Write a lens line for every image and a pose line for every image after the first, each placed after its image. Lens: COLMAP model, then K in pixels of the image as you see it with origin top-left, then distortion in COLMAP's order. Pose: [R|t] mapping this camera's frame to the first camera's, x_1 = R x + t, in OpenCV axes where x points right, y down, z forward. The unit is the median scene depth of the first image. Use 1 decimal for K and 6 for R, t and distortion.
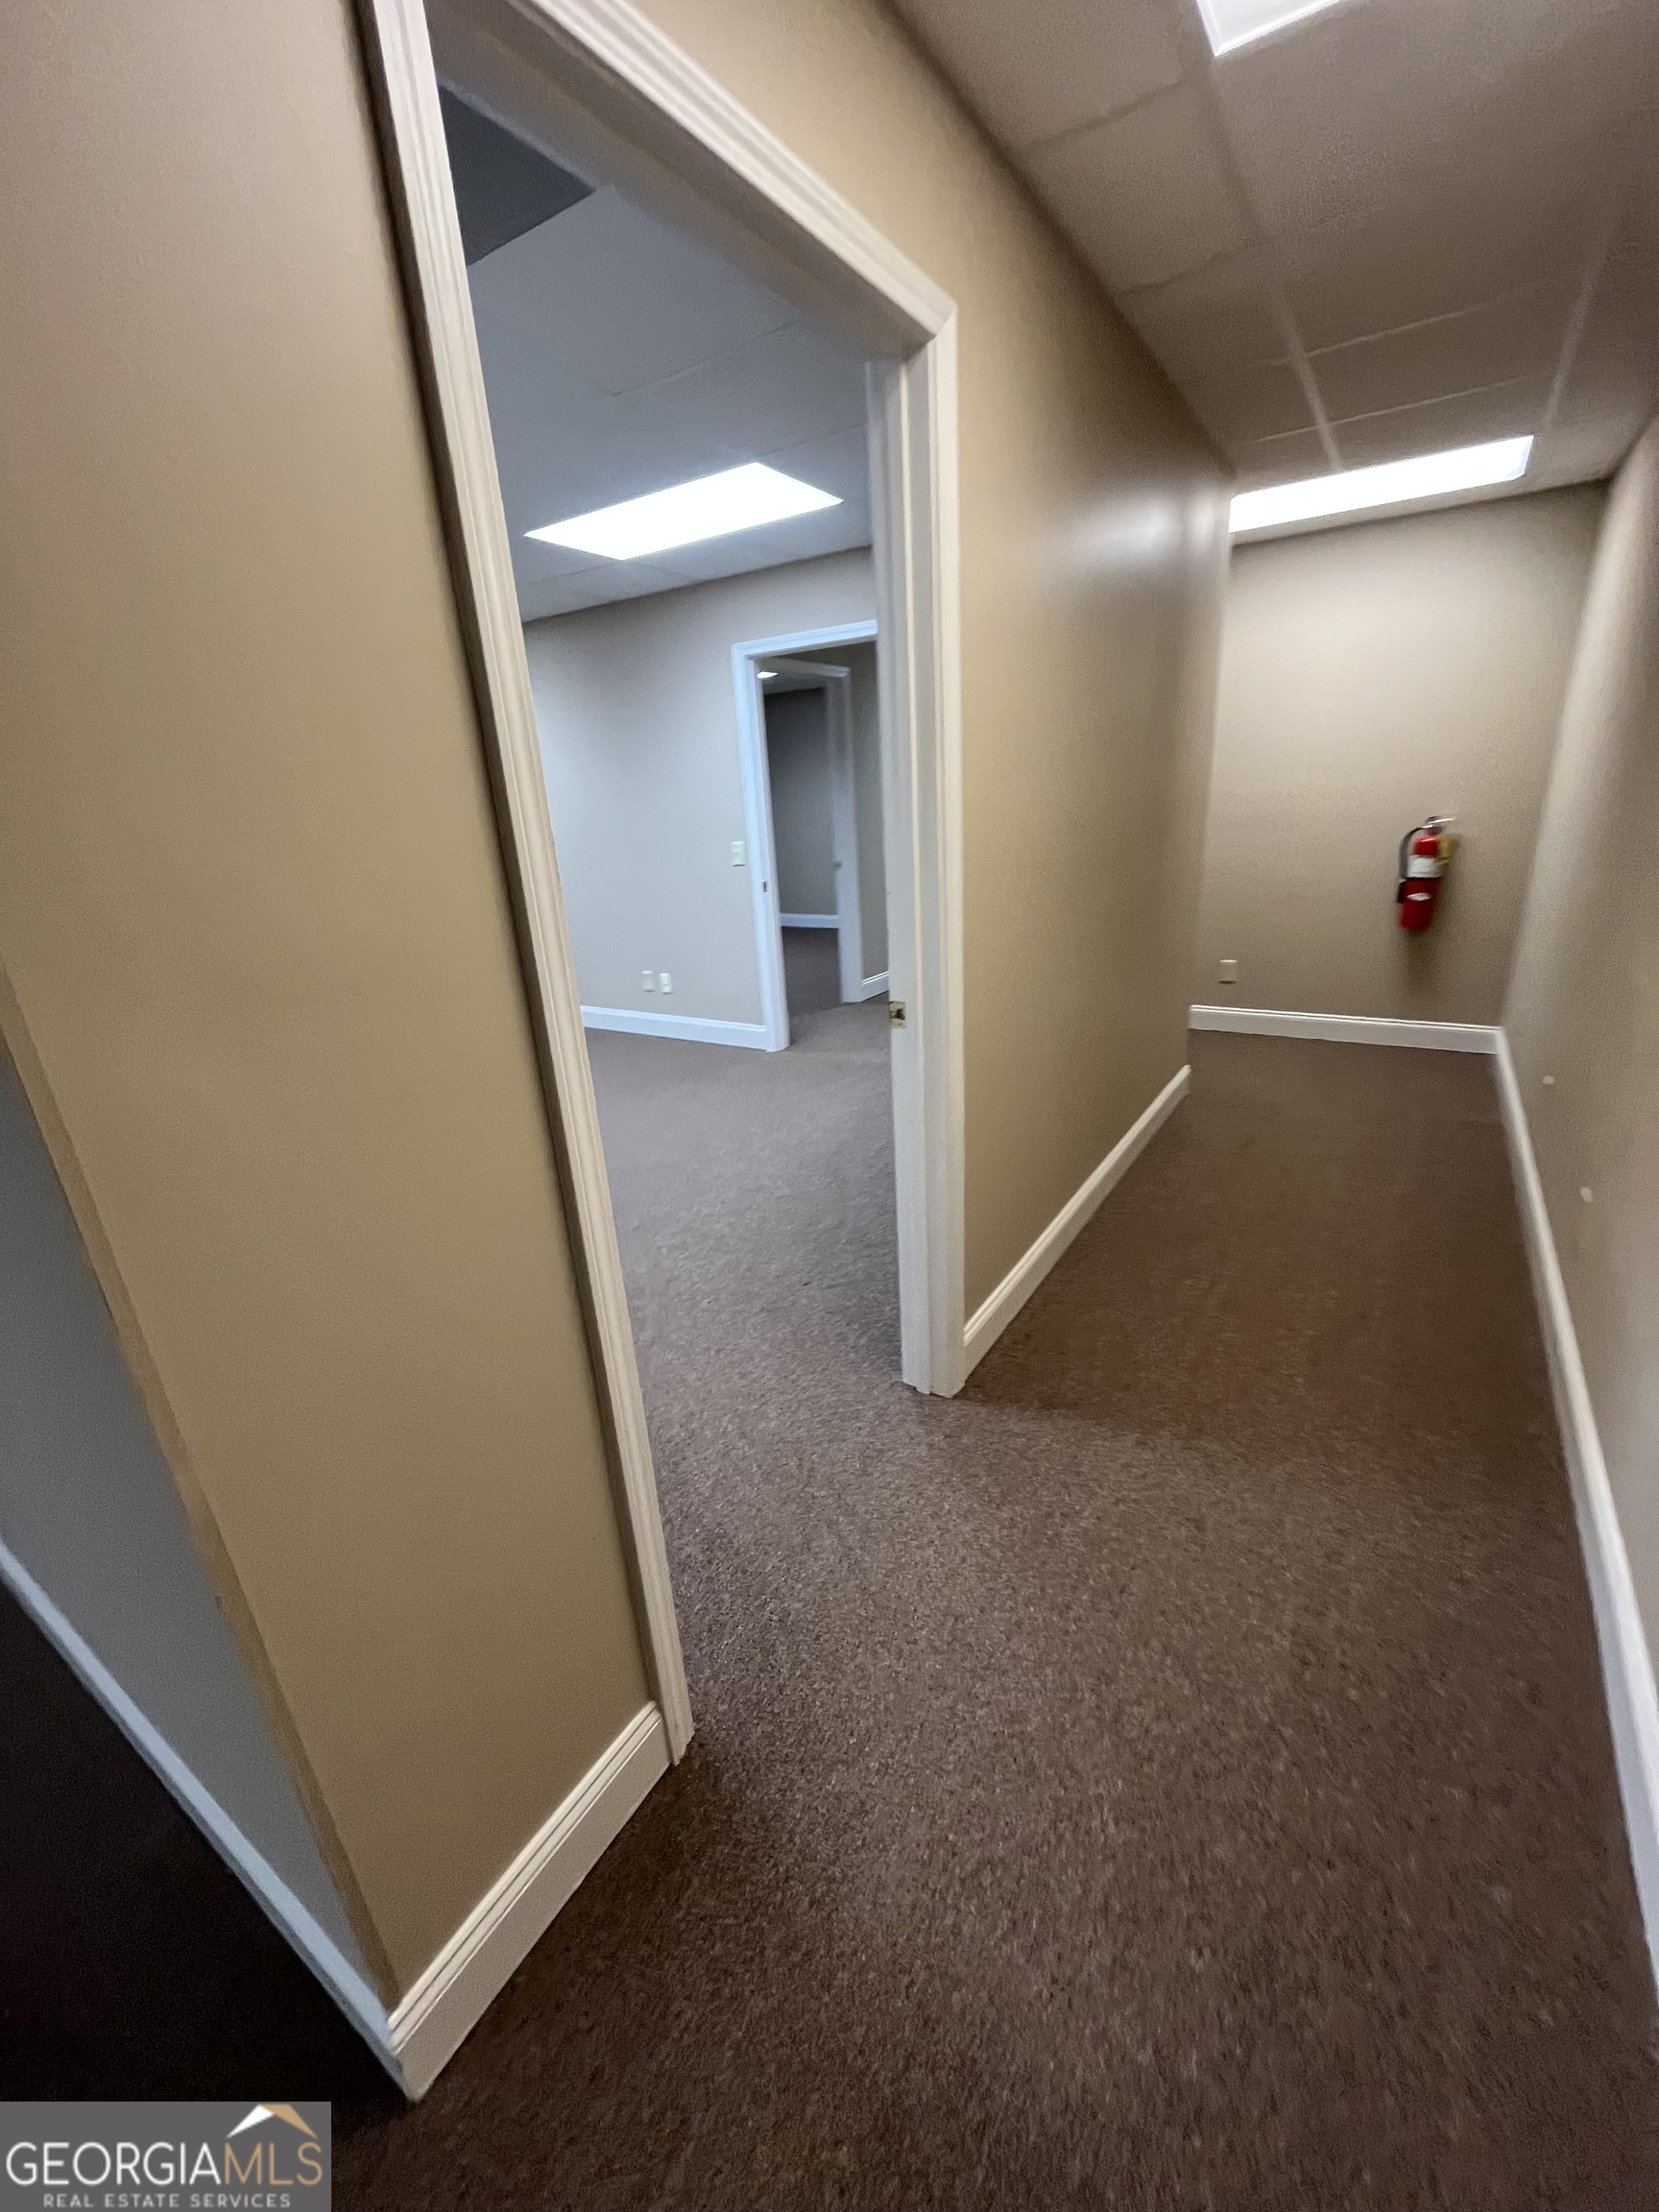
lens RADIAL K [[884.8, 0, 847.3], [0, 884.8, 1114.7], [0, 0, 1]] dist [-0.006313, -0.000166]
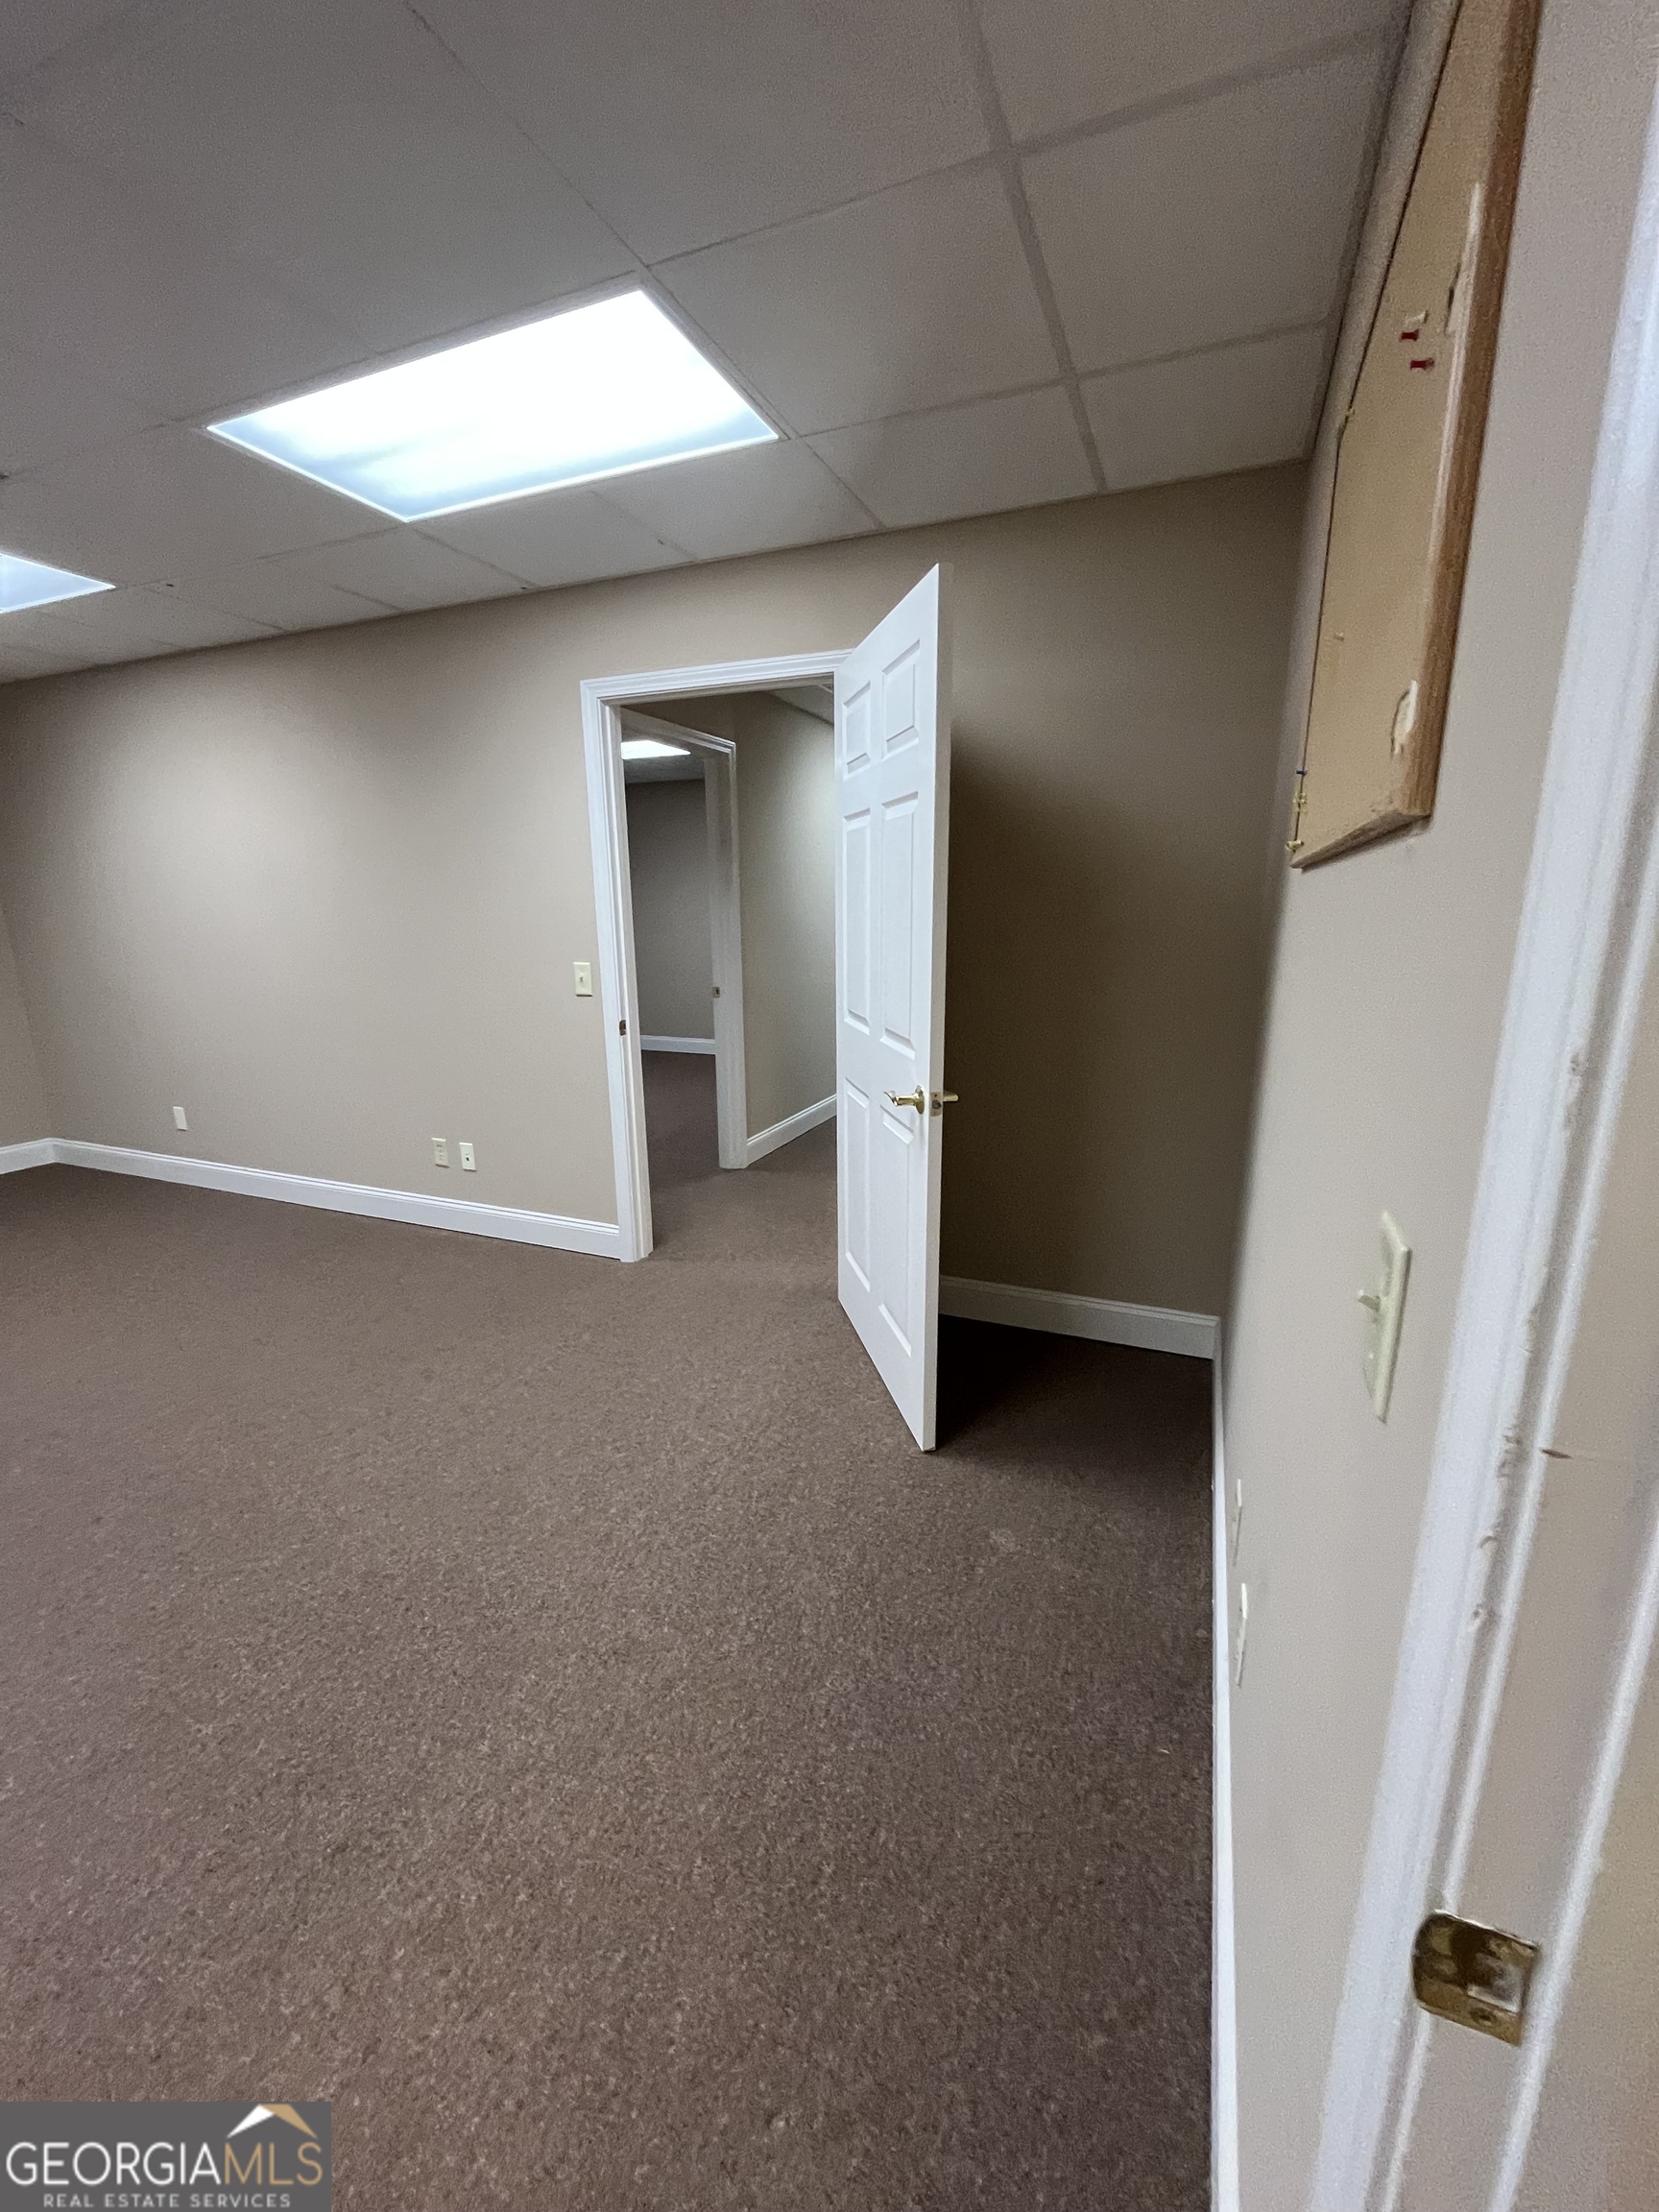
lens RADIAL K [[888.1, 0, 840.5], [0, 888.1, 1111.1], [0, 0, 1]] dist [-0.001221, -0.000504]
pose [[0.984774, 0.004314, 0.173784, -0.063269], [0.016475, 0.992876, -0.118004, -0.149694], [-0.173055, 0.119070, 0.977688, 0.420803]]
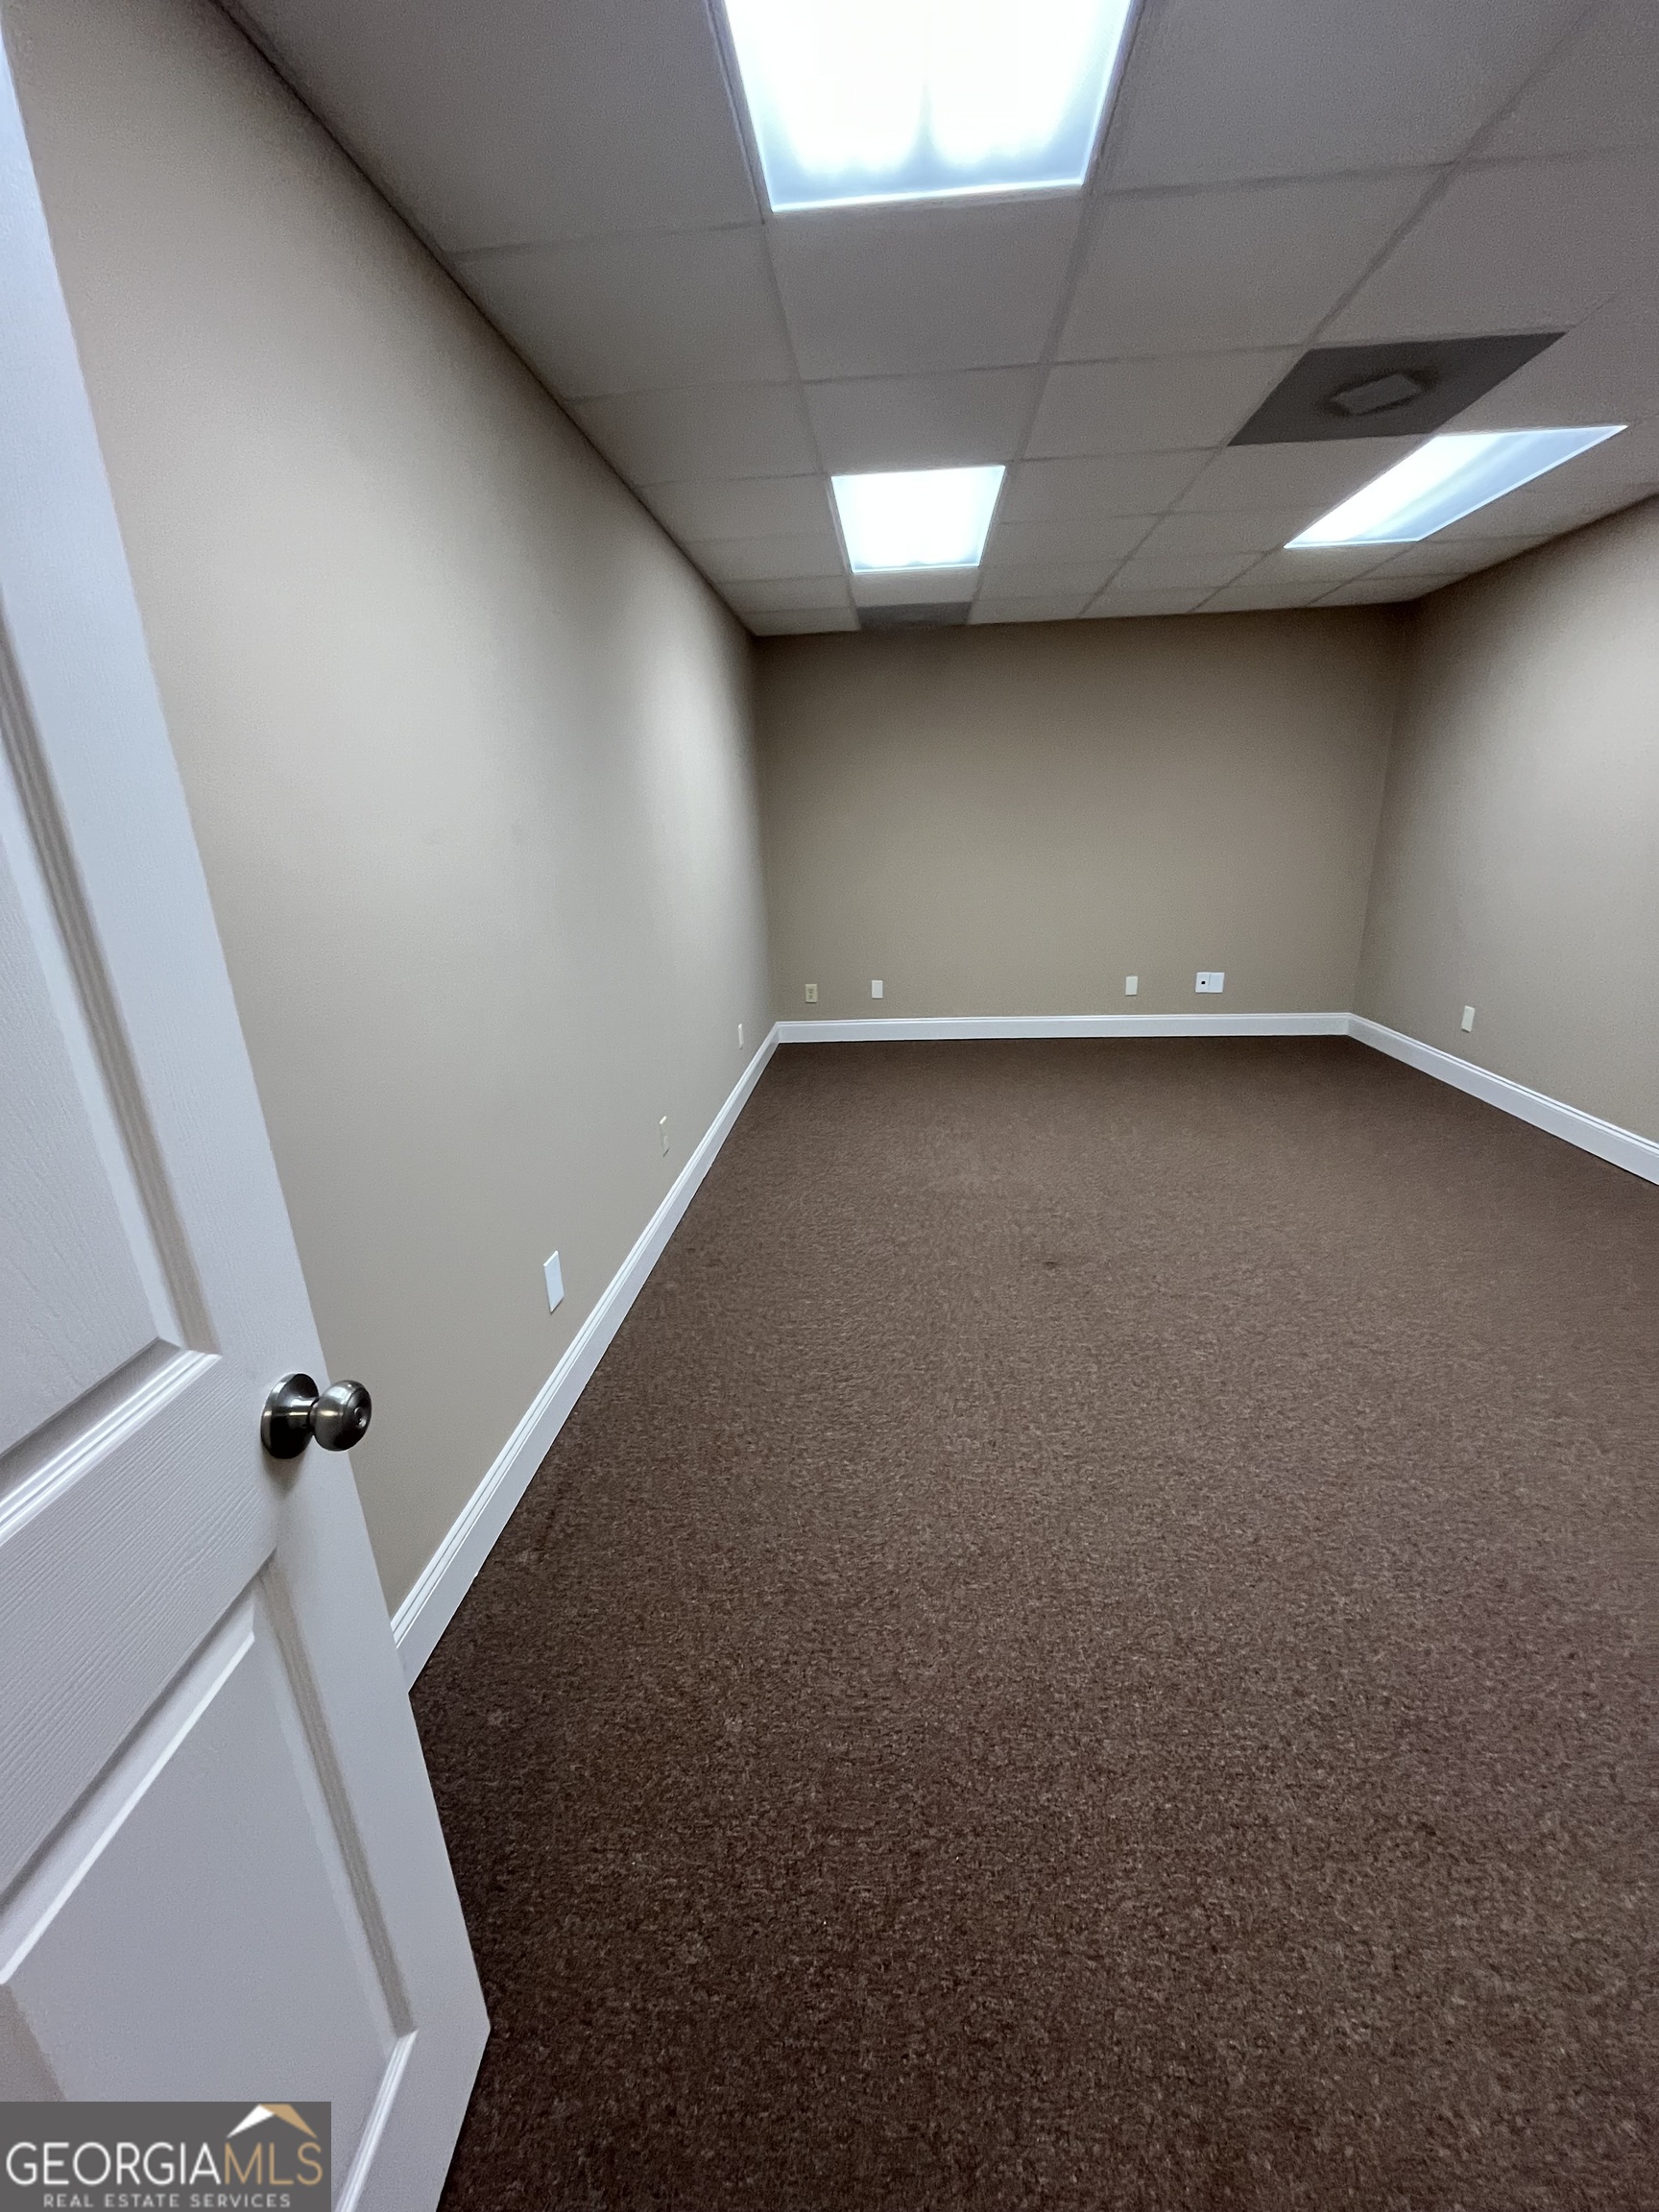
lens RADIAL K [[888.1, 0, 840.5], [0, 888.1, 1111.1], [0, 0, 1]] dist [-0.001221, -0.000504]
pose [[0.471530, 0.305546, -0.827225, -0.111090], [-0.291902, 0.939255, 0.180537, -0.149489], [0.832137, 0.156340, 0.532077, 0.437272]]
